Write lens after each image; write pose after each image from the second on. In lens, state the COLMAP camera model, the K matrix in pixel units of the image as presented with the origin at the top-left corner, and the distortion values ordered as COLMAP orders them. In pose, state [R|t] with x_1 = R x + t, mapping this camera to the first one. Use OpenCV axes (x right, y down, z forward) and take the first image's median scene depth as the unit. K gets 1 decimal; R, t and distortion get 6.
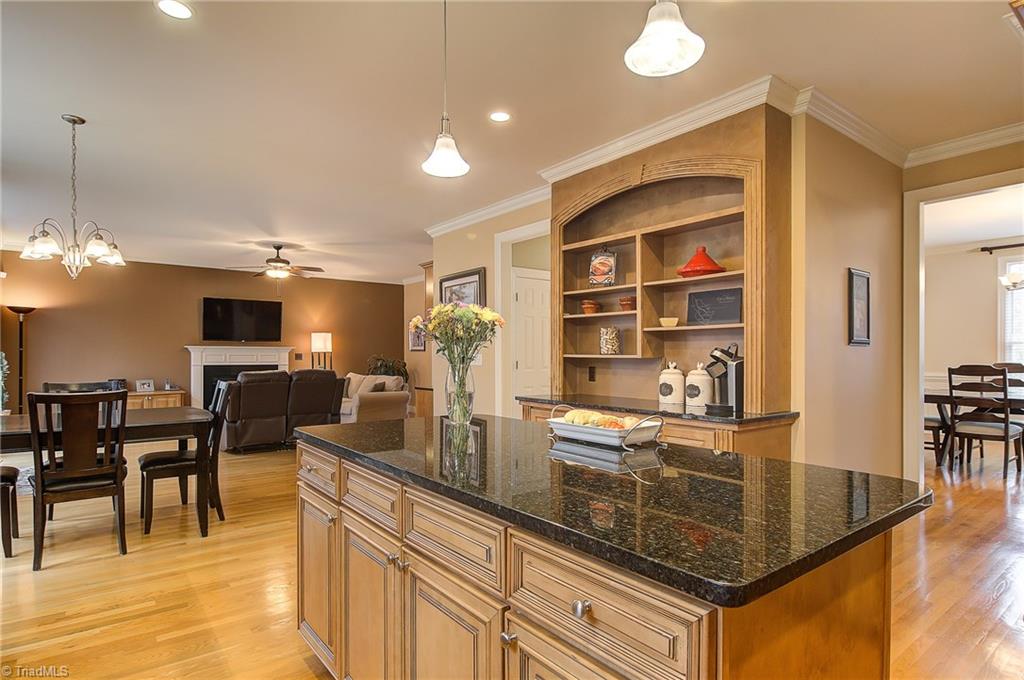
lens RADIAL K [[547.6, 0, 517.9], [0, 547.6, 361.6], [0, 0, 1]] dist [-0.001181, -0.000847]
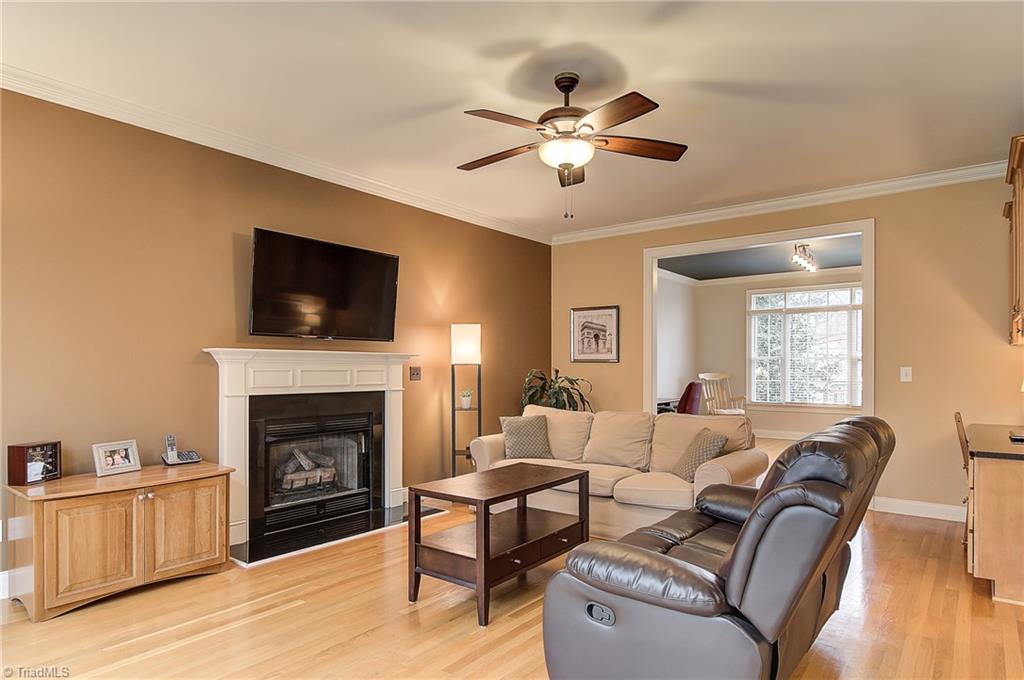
lens RADIAL K [[570.0, 0, 515.8], [0, 570.0, 363.7], [0, 0, 1]] dist [0.002298, -0.000129]
pose [[0.973349, 0.001454, 0.229322, -0.478171], [0.001917, 0.999893, -0.014475, -0.010814], [-0.229319, 0.014529, 0.973243, 0.536459]]
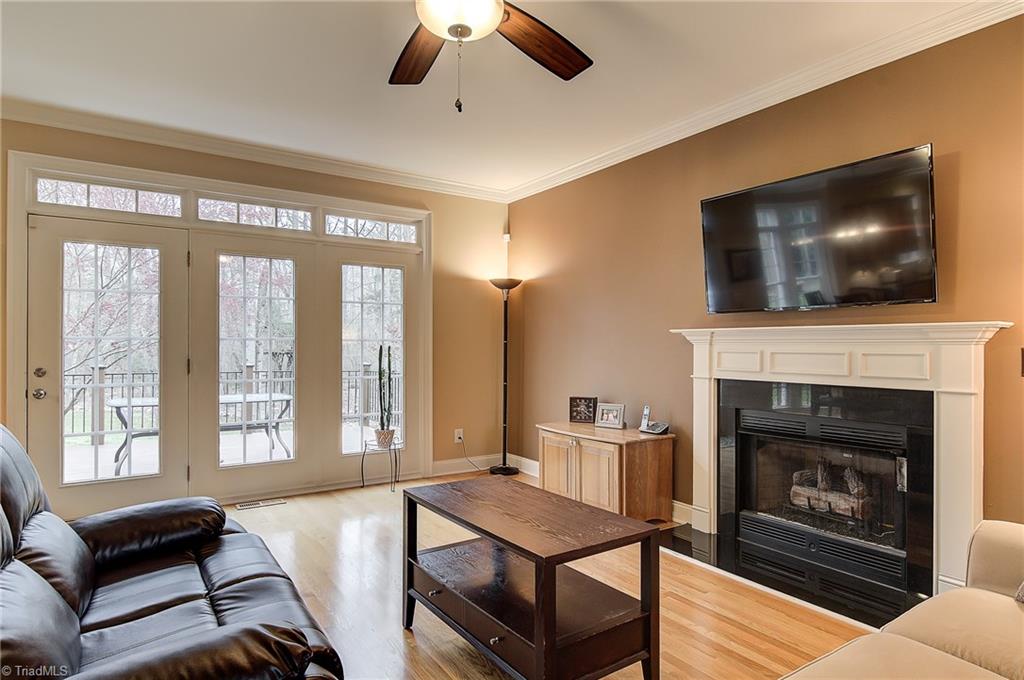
lens RADIAL K [[572.3, 0, 512.0], [0, 572.3, 340.0], [0, 0, 1]] dist [-0.000170, -0.000120]
pose [[-0.066995, -0.012007, -0.997681, -0.165772], [-0.015046, 0.999826, -0.011023, -0.013884], [0.997640, 0.014272, -0.067164, 0.885652]]
